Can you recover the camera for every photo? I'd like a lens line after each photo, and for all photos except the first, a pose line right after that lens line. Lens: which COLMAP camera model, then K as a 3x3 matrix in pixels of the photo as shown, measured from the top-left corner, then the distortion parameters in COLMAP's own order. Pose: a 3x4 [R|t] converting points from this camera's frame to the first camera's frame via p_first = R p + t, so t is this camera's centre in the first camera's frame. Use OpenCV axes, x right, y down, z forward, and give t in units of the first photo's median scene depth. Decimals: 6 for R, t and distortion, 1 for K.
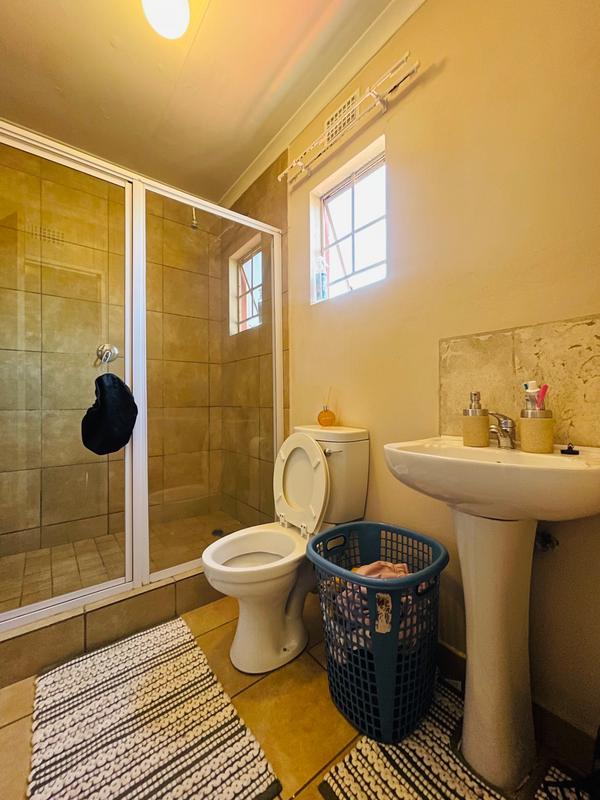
lens RADIAL K [[323.1, 0, 301.2], [0, 323.1, 399.2], [0, 0, 1]] dist [0.000480, 0.000571]
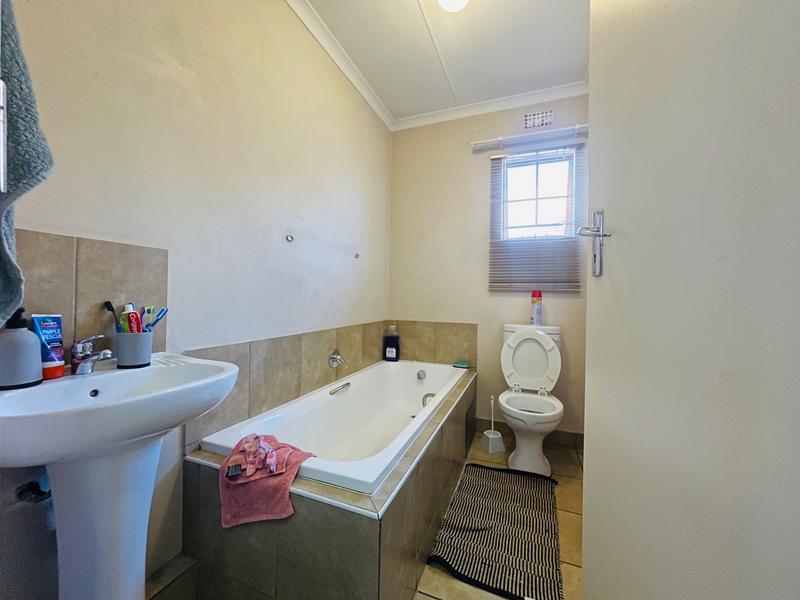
lens RADIAL K [[323.1, 0, 399.2], [0, 323.1, 296.7], [0, 0, 1]] dist [0.000480, 0.000571]
pose [[0.866895, 0.022578, 0.497979, -1.263151], [-0.028362, 0.999590, 0.004053, -0.038351], [-0.497683, -0.017637, 0.867180, -0.021142]]
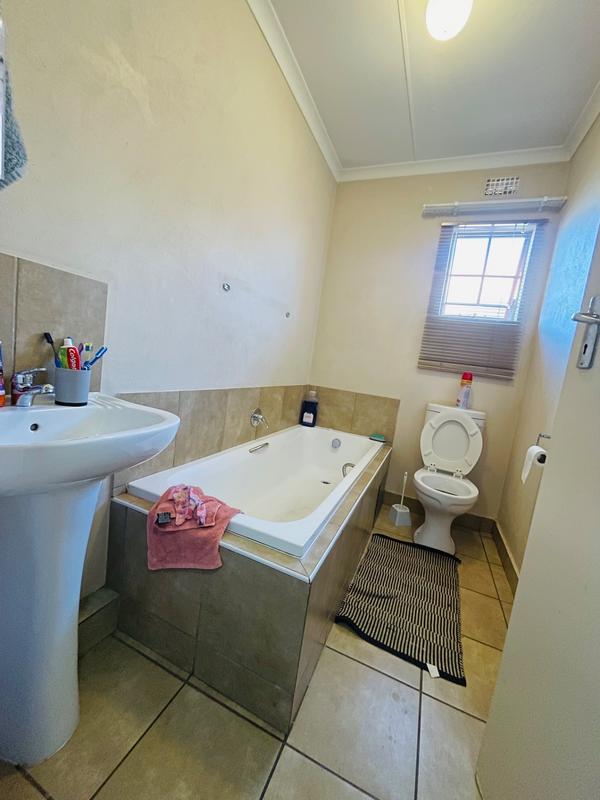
lens RADIAL K [[323.1, 0, 302.7], [0, 323.1, 396.9], [0, 0, 1]] dist [0.000480, 0.000571]
pose [[0.864144, 0.070525, 0.498279, -1.323333], [-0.145992, 0.982684, 0.114102, -0.030864], [-0.481604, -0.171346, 0.859476, 0.054732]]
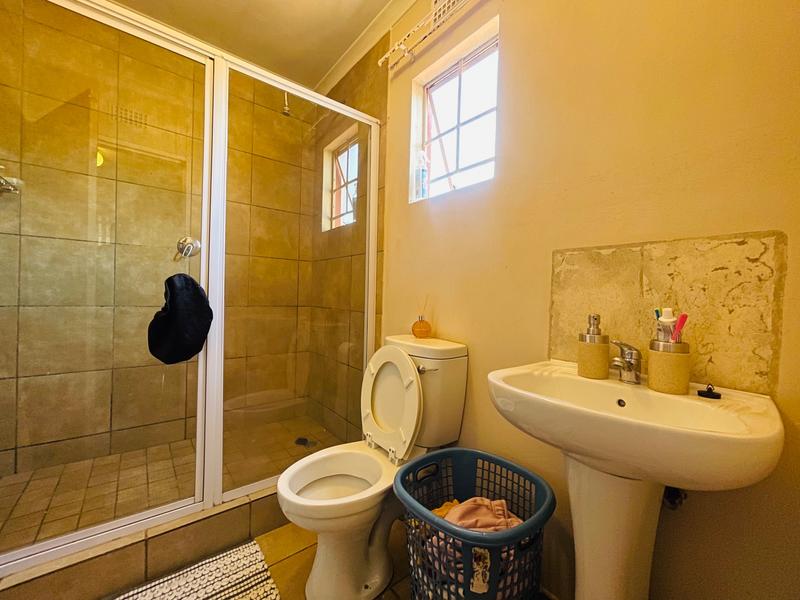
lens RADIAL K [[323.1, 0, 396.7], [0, 323.1, 299.6], [0, 0, 1]] dist [0.000480, 0.000571]
pose [[0.999341, 0.036125, 0.003619, 0.001820], [-0.036181, 0.999206, 0.016703, -0.040083], [-0.003012, -0.016823, 0.999854, 0.093527]]
